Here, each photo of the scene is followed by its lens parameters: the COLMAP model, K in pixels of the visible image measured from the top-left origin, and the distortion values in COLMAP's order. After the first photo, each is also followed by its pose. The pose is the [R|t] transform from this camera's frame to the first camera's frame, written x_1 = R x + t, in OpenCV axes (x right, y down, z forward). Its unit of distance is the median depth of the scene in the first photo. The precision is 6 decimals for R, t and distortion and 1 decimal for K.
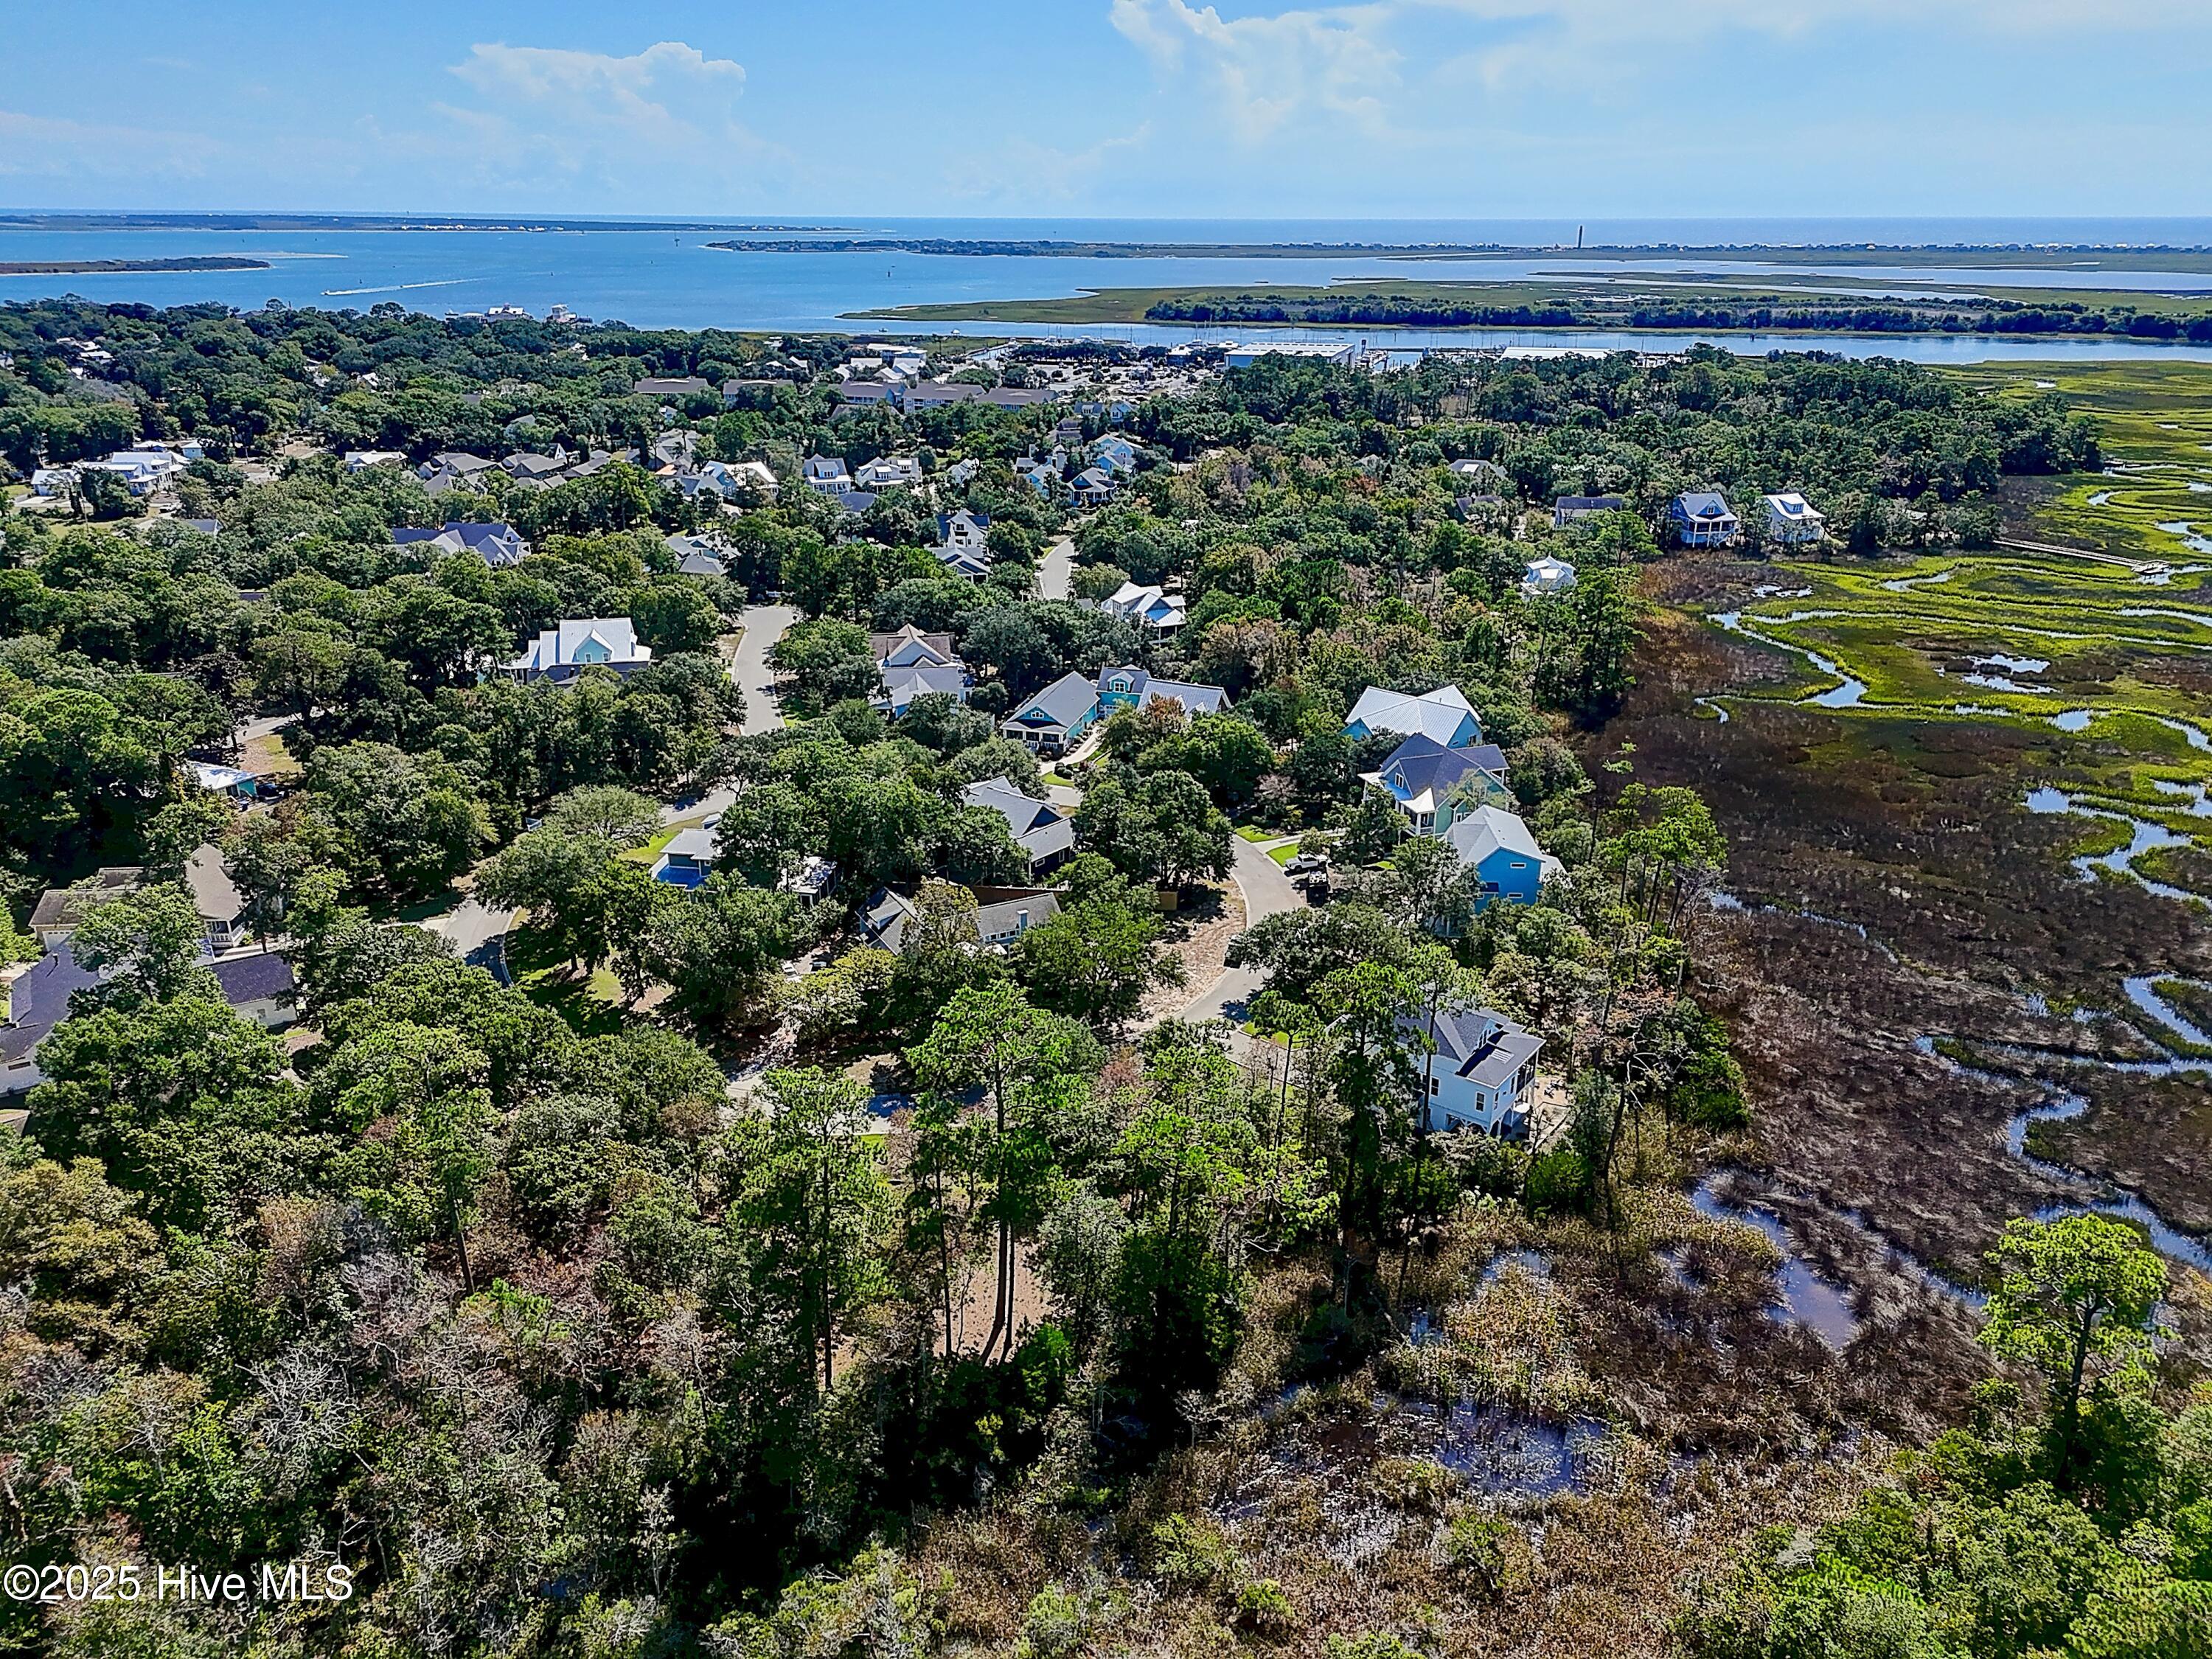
lens RADIAL K [[1624.8, 0, 1112.0], [0, 1624.8, 847.4], [0, 0, 1]] dist [0.057457, -0.042481]
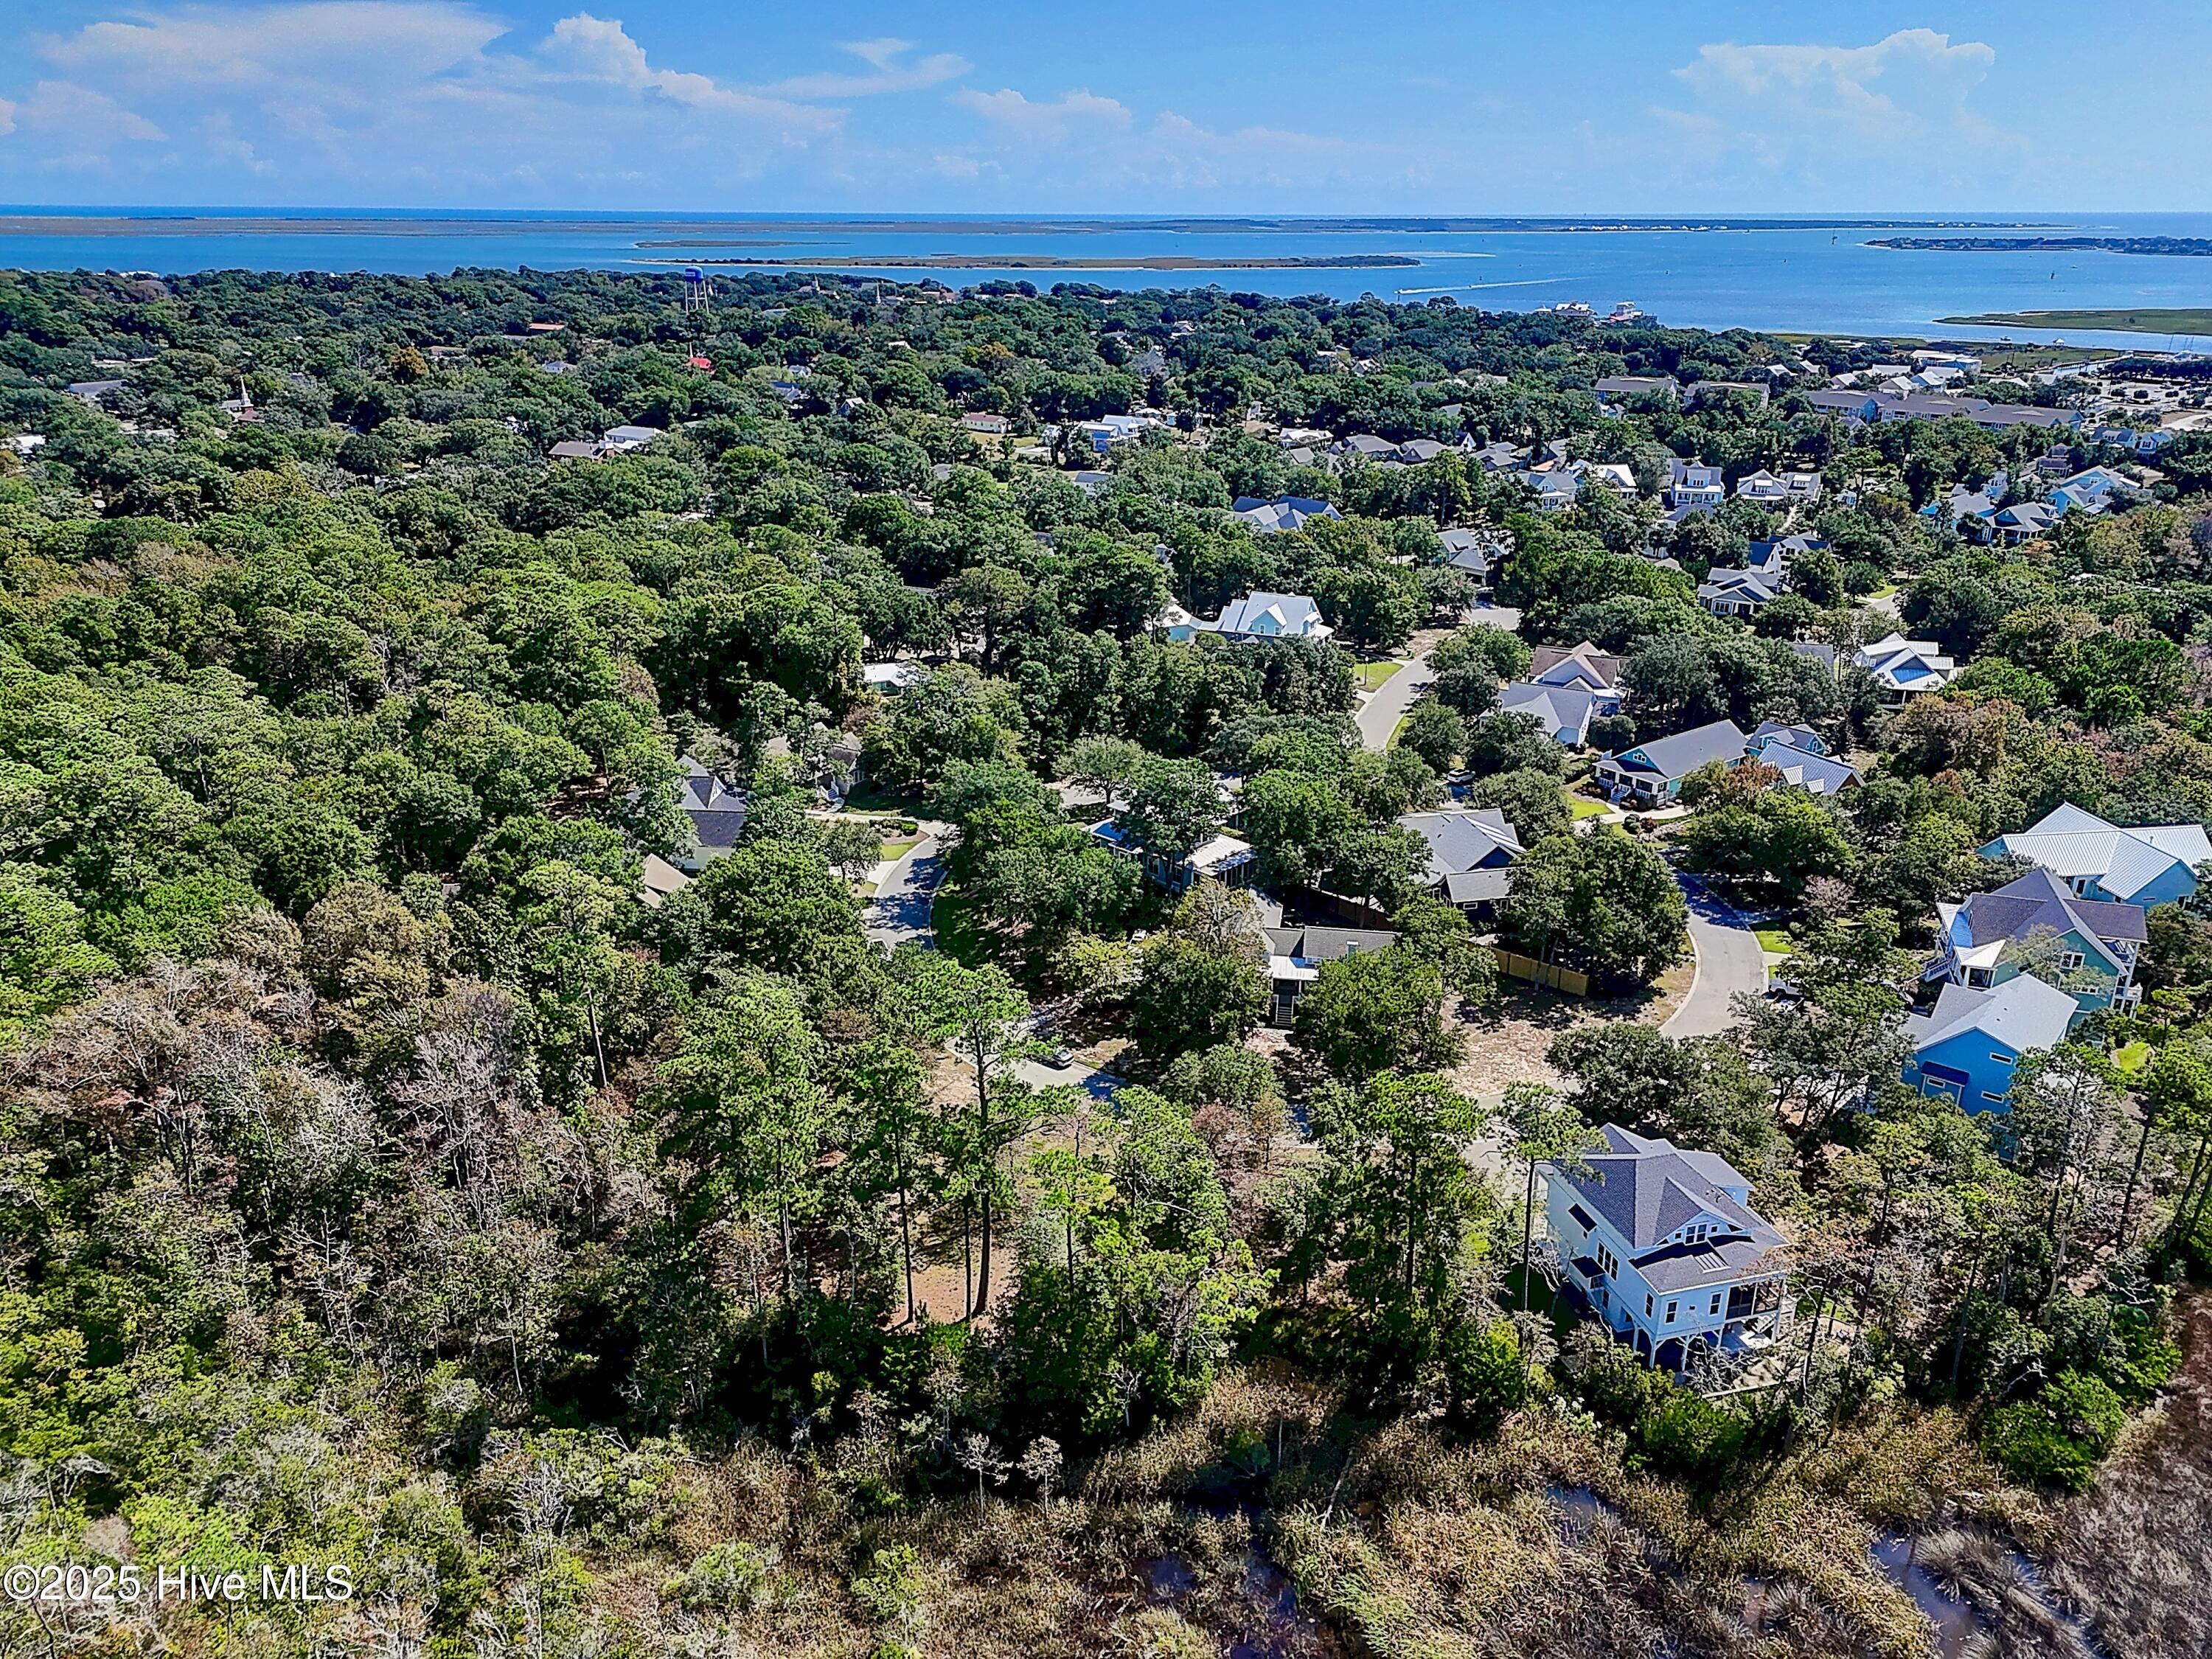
lens RADIAL K [[1624.8, 0, 1112.0], [0, 1624.8, 847.4], [0, 0, 1]] dist [0.057457, -0.042481]
pose [[0.794053, 0.219548, -0.566815, 0.157658], [-0.219648, 0.973120, 0.069219, -0.021476], [0.566776, 0.069537, 0.820932, 0.070197]]
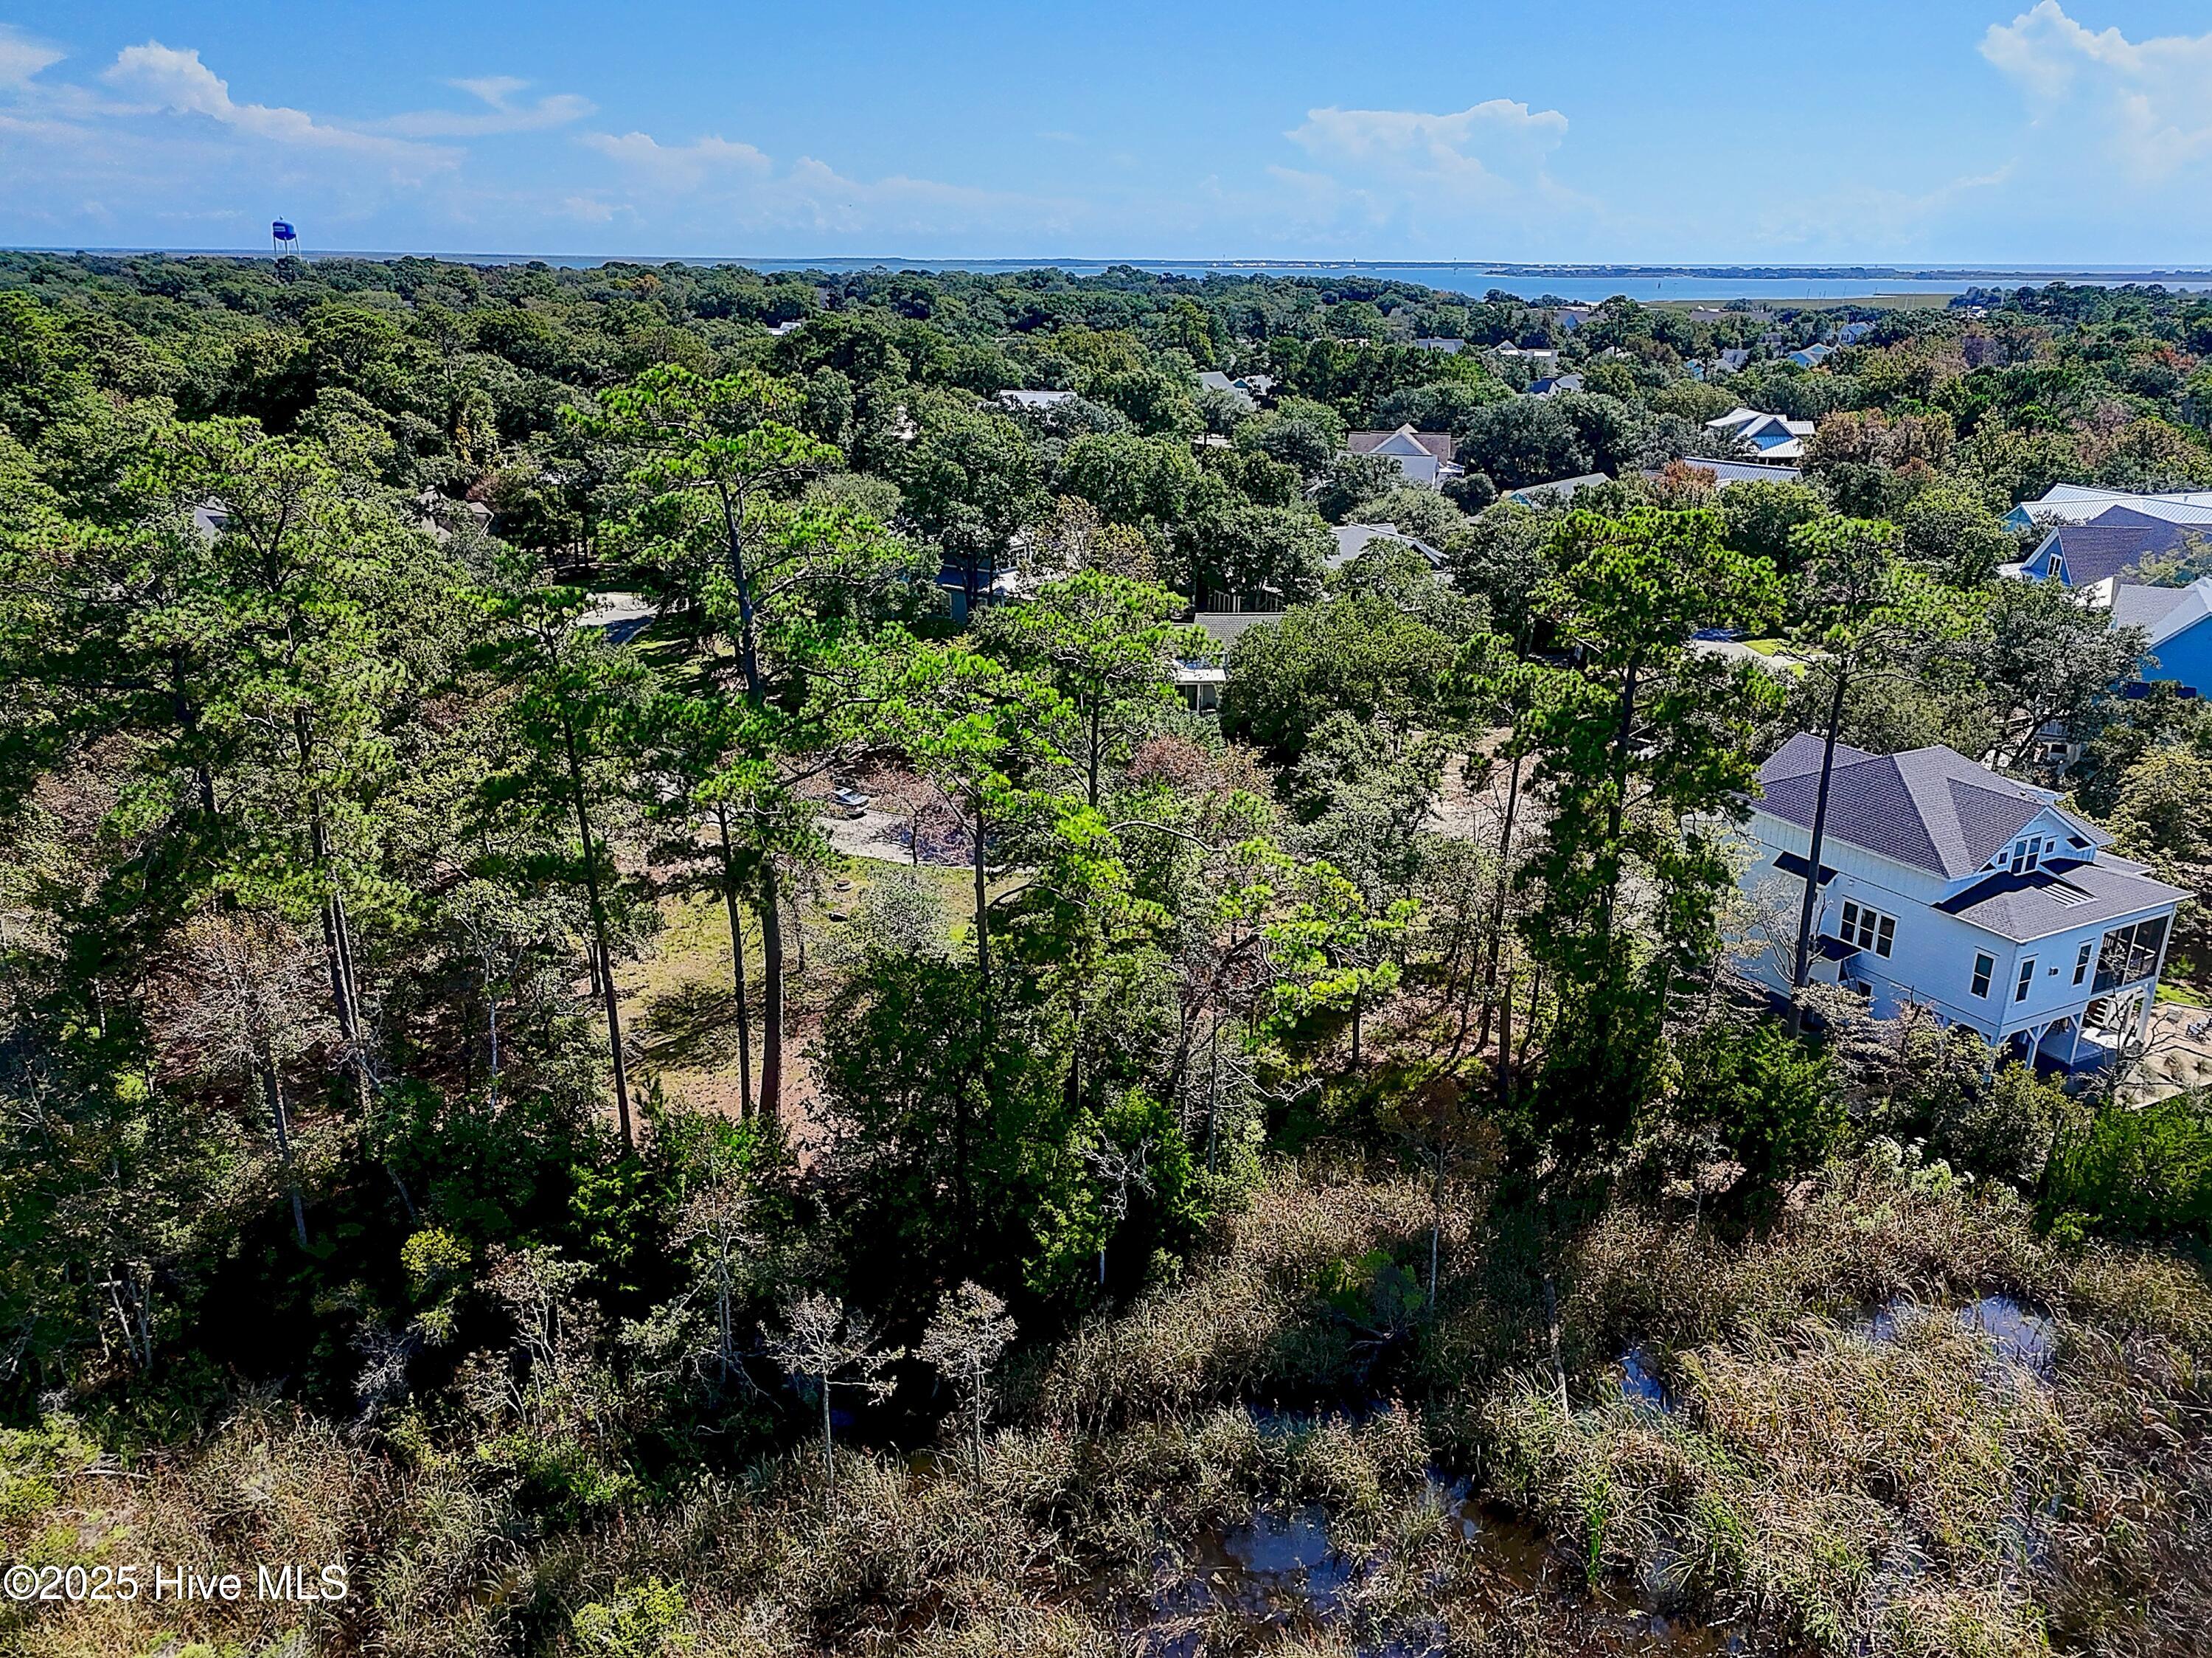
lens RADIAL K [[1625.1, 0, 1112.0], [0, 1625.1, 846.9], [0, 0, 1]] dist [0.057457, -0.042481]
pose [[0.900525, 0.149735, -0.408207, 0.071311], [-0.162500, 0.986703, 0.003452, 0.059454], [0.403296, 0.063225, 0.912883, 0.185121]]
